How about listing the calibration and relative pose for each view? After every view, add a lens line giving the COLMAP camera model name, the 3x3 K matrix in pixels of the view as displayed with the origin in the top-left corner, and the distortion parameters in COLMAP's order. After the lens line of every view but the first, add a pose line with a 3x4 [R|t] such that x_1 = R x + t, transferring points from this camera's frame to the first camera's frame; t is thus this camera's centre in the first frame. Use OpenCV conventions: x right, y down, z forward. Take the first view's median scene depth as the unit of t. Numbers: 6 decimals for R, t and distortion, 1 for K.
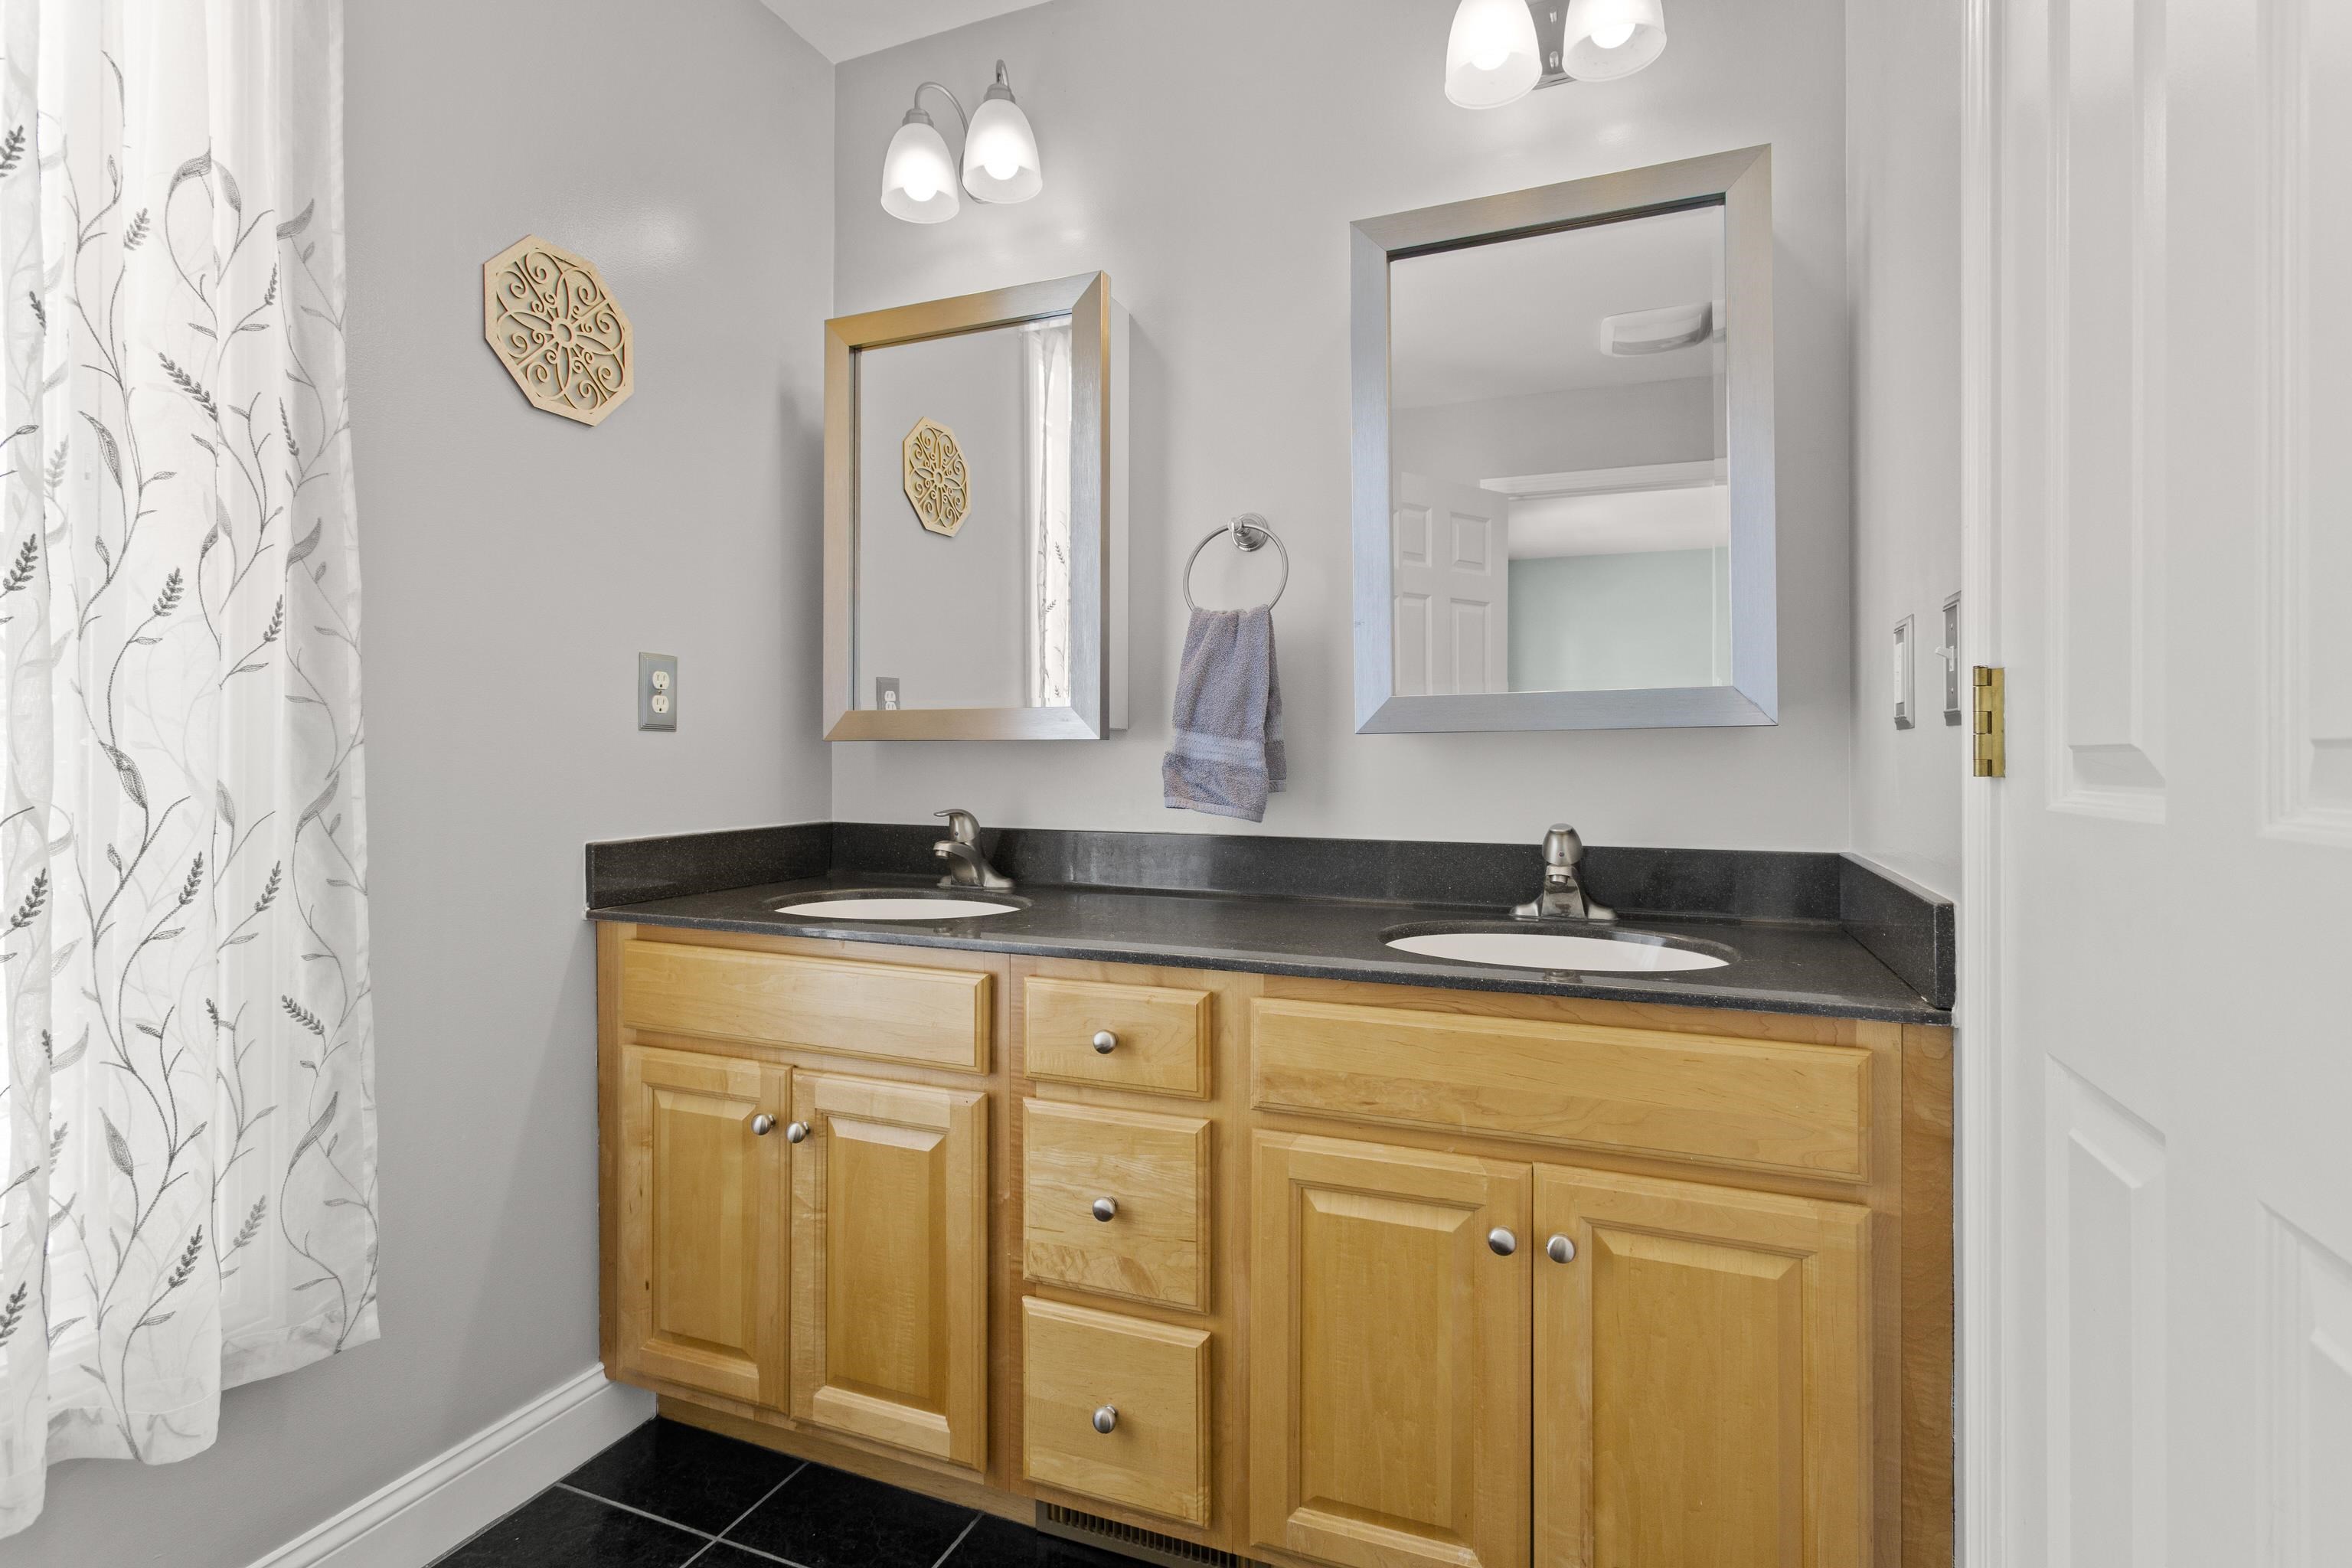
lens RADIAL K [[1133.1, 0, 1178.8], [0, 1133.1, 770.5], [0, 0, 1]] dist [0.005511, 0.001521]
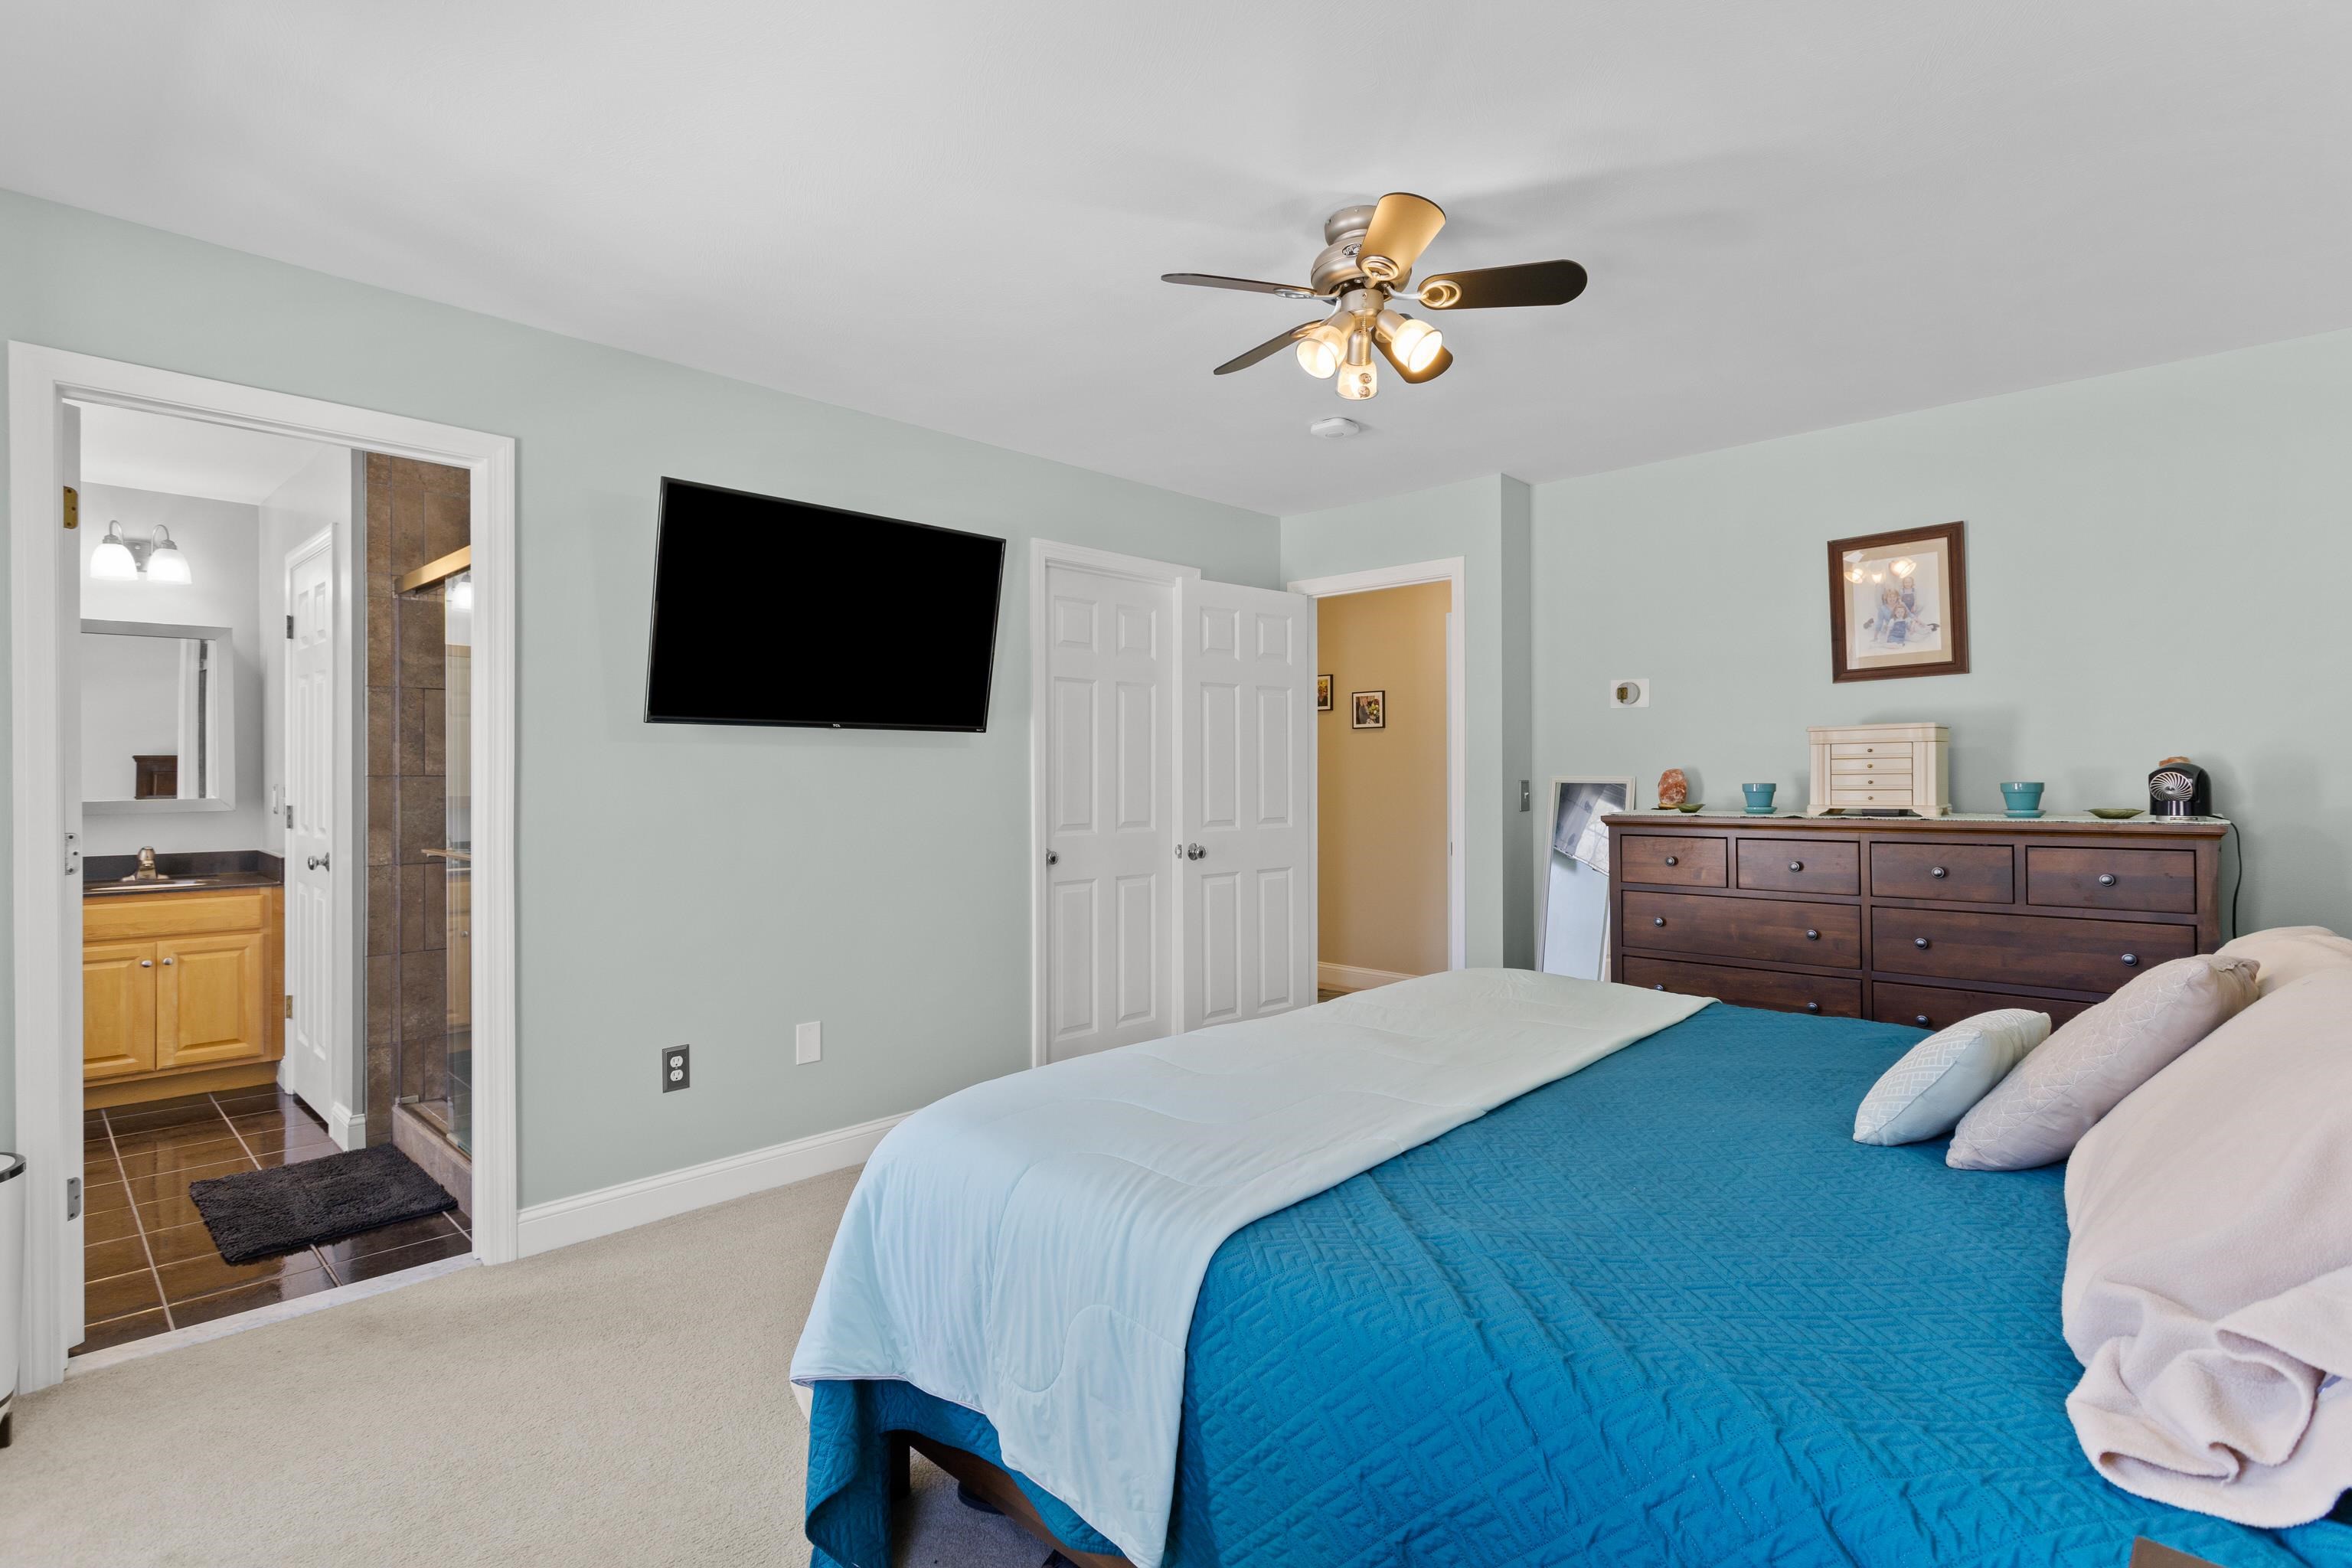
lens RADIAL K [[1133.1, 0, 1166.6], [0, 1133.1, 778.6], [0, 0, 1]] dist [0.005511, 0.001521]
pose [[0.373346, 0.006899, 0.927667, -1.834180], [0.007765, 0.999914, -0.010561, -0.097364], [-0.927660, 0.011147, 0.373260, -3.290880]]
